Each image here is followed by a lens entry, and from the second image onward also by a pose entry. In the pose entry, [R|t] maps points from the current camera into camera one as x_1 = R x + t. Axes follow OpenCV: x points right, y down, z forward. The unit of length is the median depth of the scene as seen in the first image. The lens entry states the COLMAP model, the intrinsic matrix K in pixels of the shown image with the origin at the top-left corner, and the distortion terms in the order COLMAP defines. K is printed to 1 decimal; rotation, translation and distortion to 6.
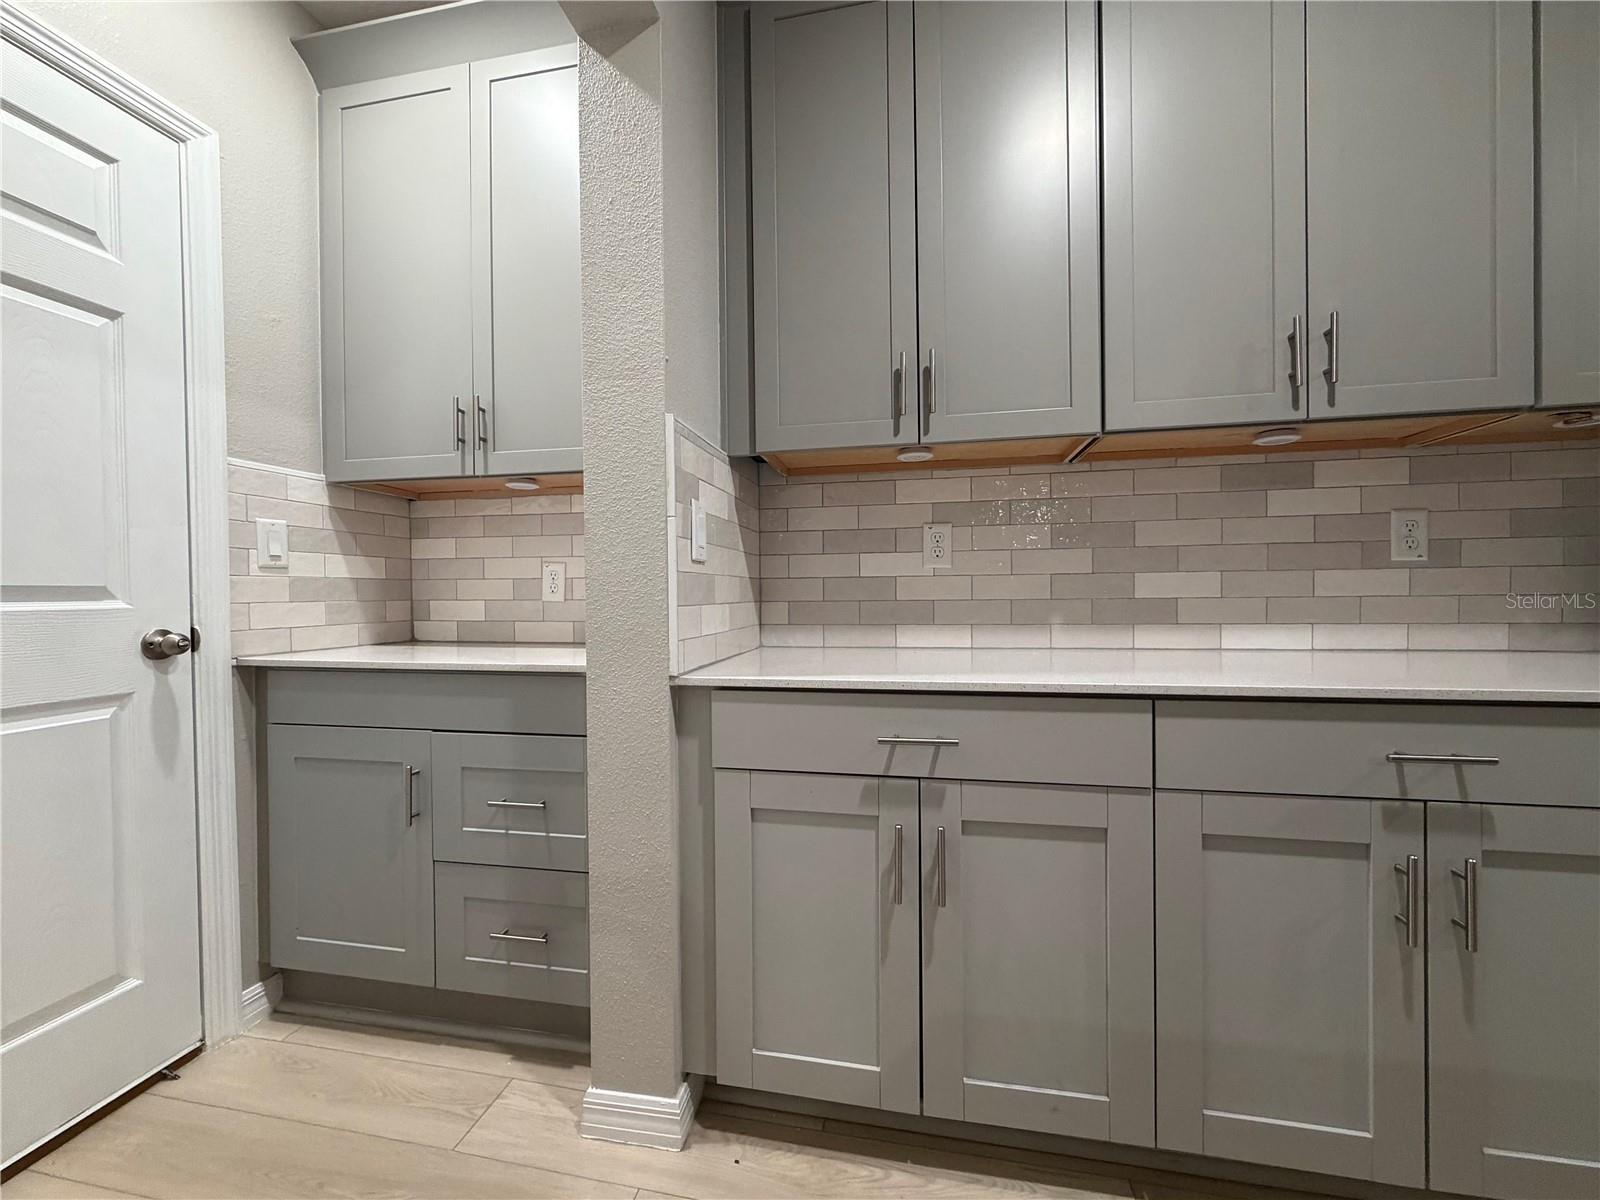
lens RADIAL K [[651.2, 0, 802.4], [0, 651.2, 595.9], [0, 0, 1]] dist [0.000545, 0.000661]
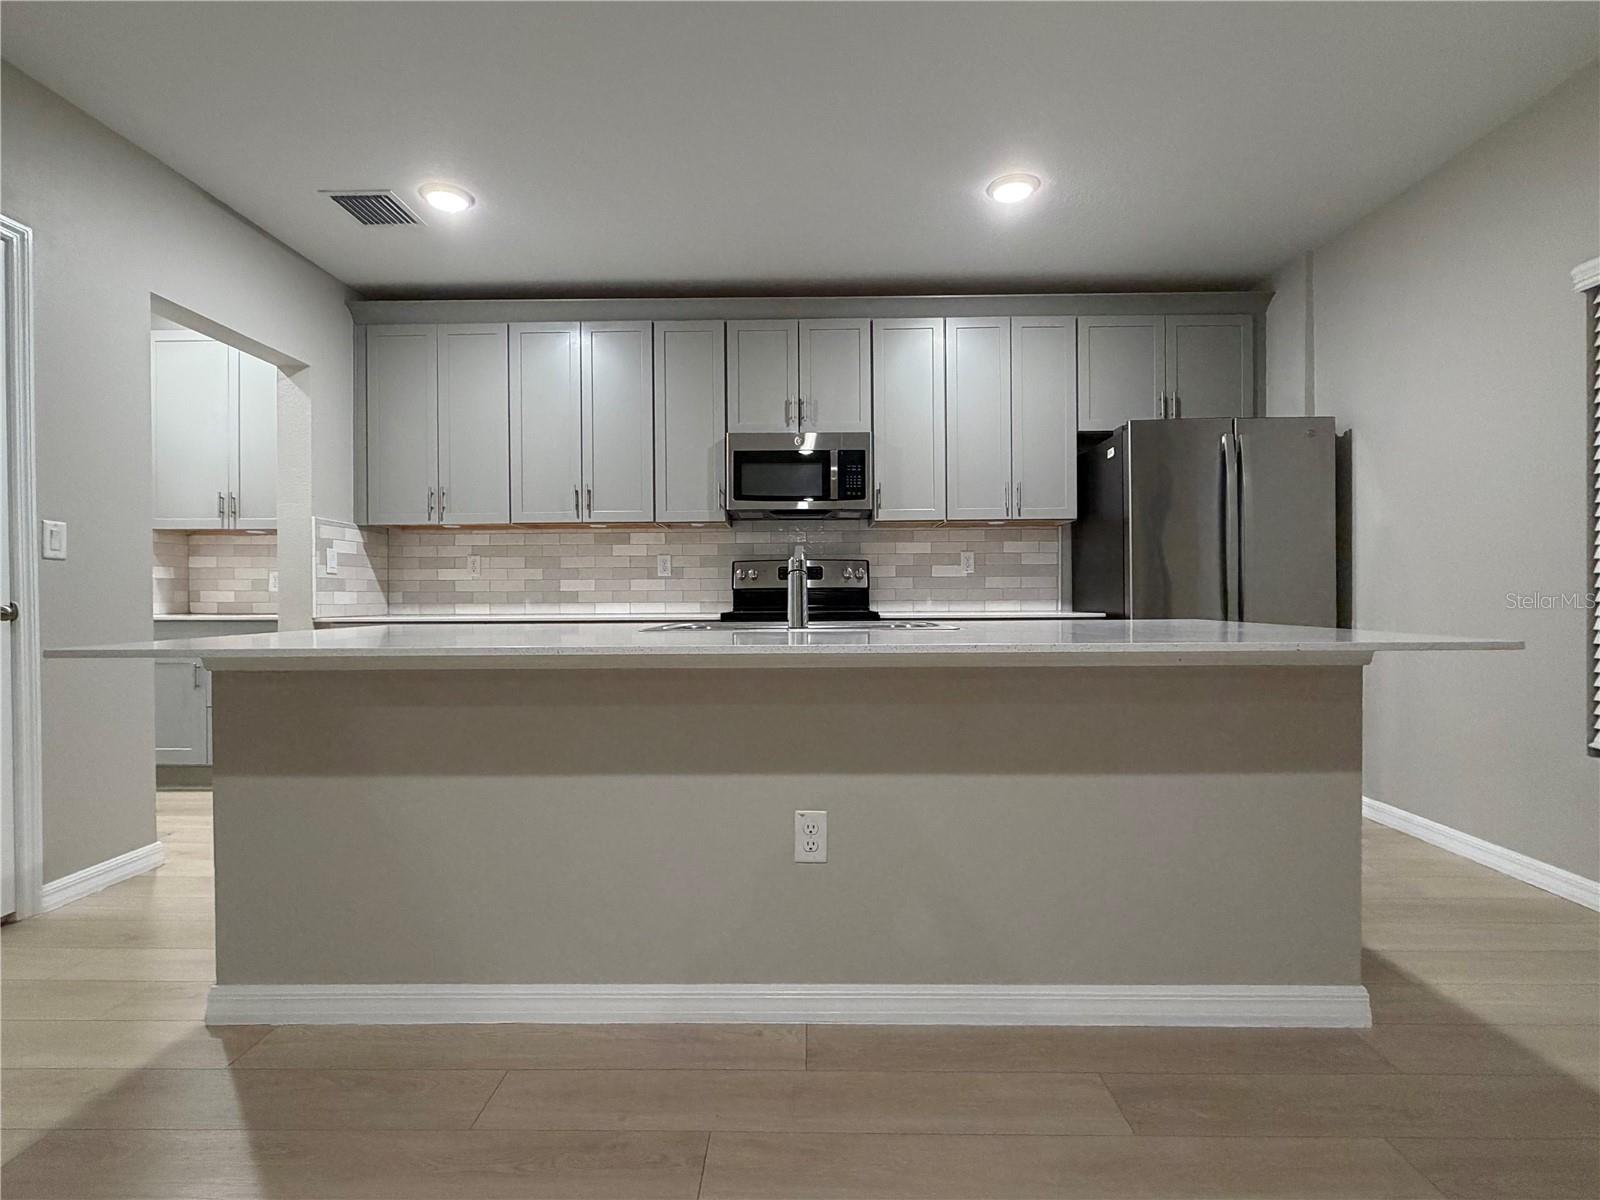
lens RADIAL K [[762.7, 0, 797.9], [0, 762.7, 593.5], [0, 0, 1]] dist [0.002558, 0.000697]
pose [[0.984629, 0.007456, 0.174499, 0.863596], [-0.005546, 0.999919, -0.011429, 0.036954], [-0.174570, 0.010285, 0.984591, -1.720396]]
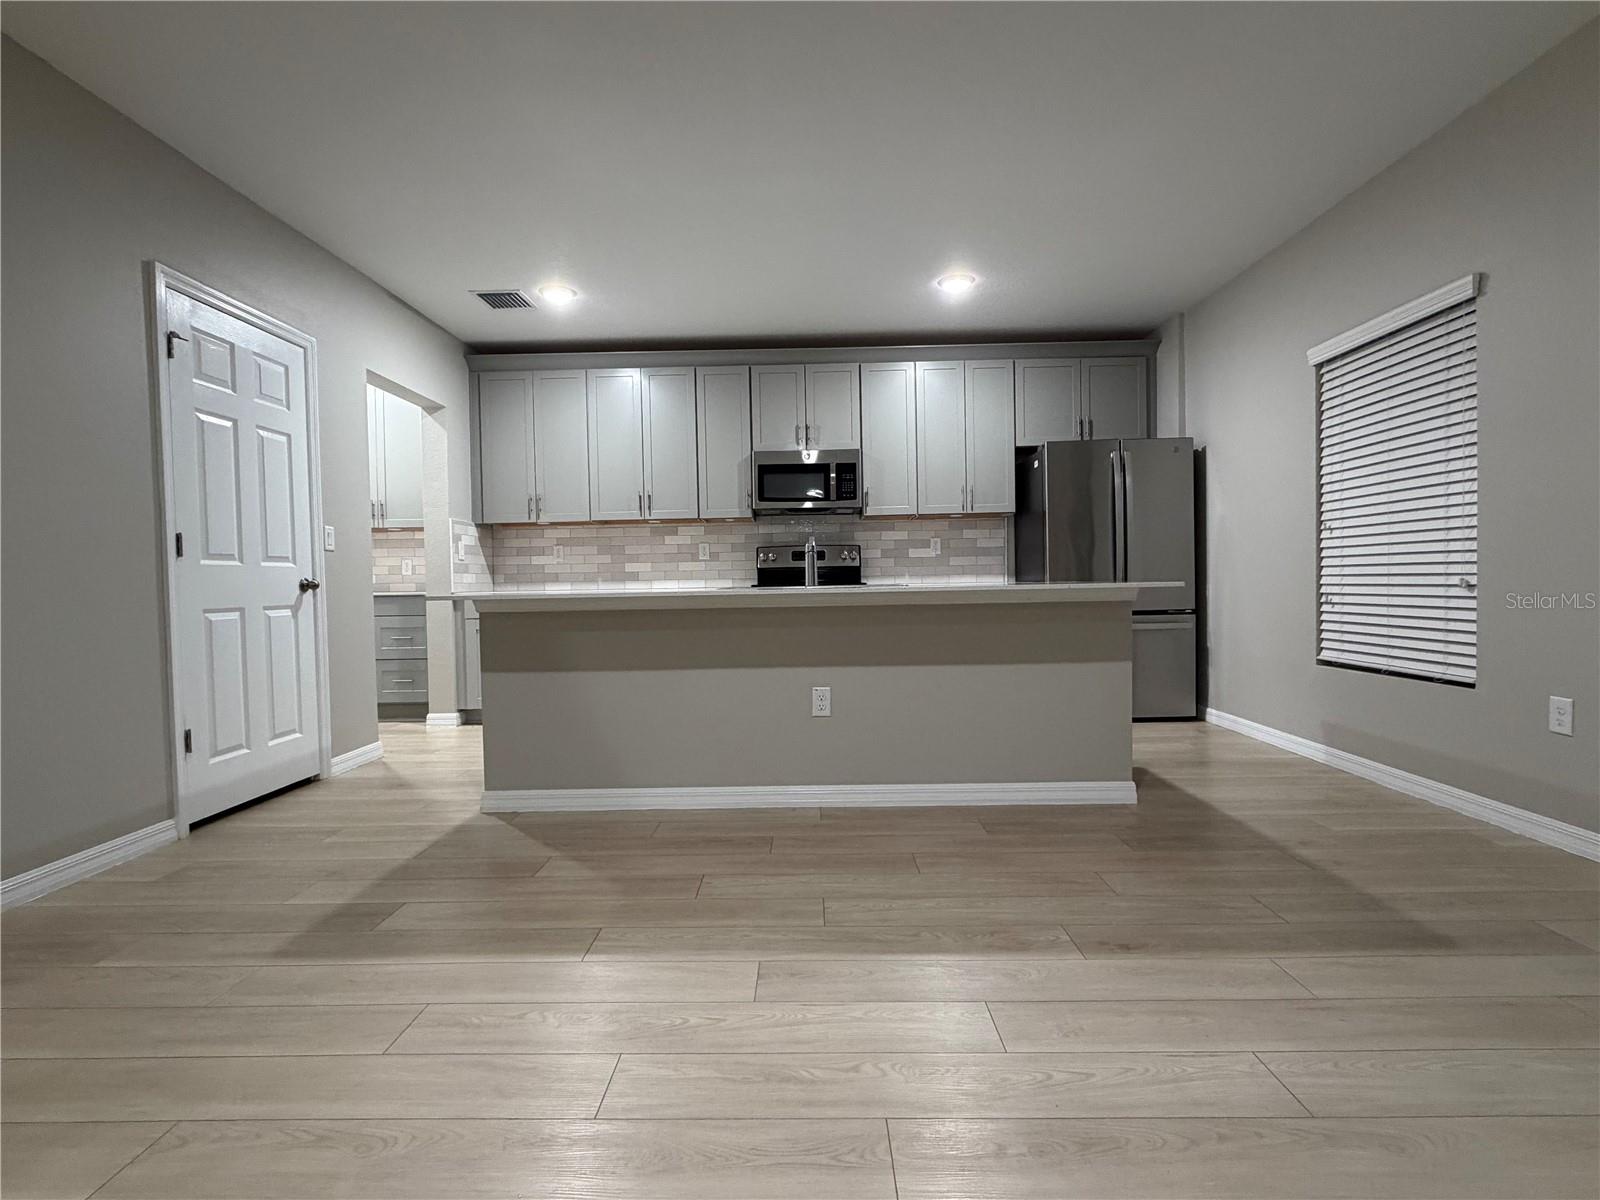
lens RADIAL K [[762.7, 0, 796.0], [0, 762.7, 601.6], [0, 0, 1]] dist [0.002558, 0.000697]
pose [[0.985294, -0.009743, 0.170587, 0.688468], [0.006941, 0.999831, 0.017015, 0.084672], [-0.170724, -0.015581, 0.985196, -2.515445]]
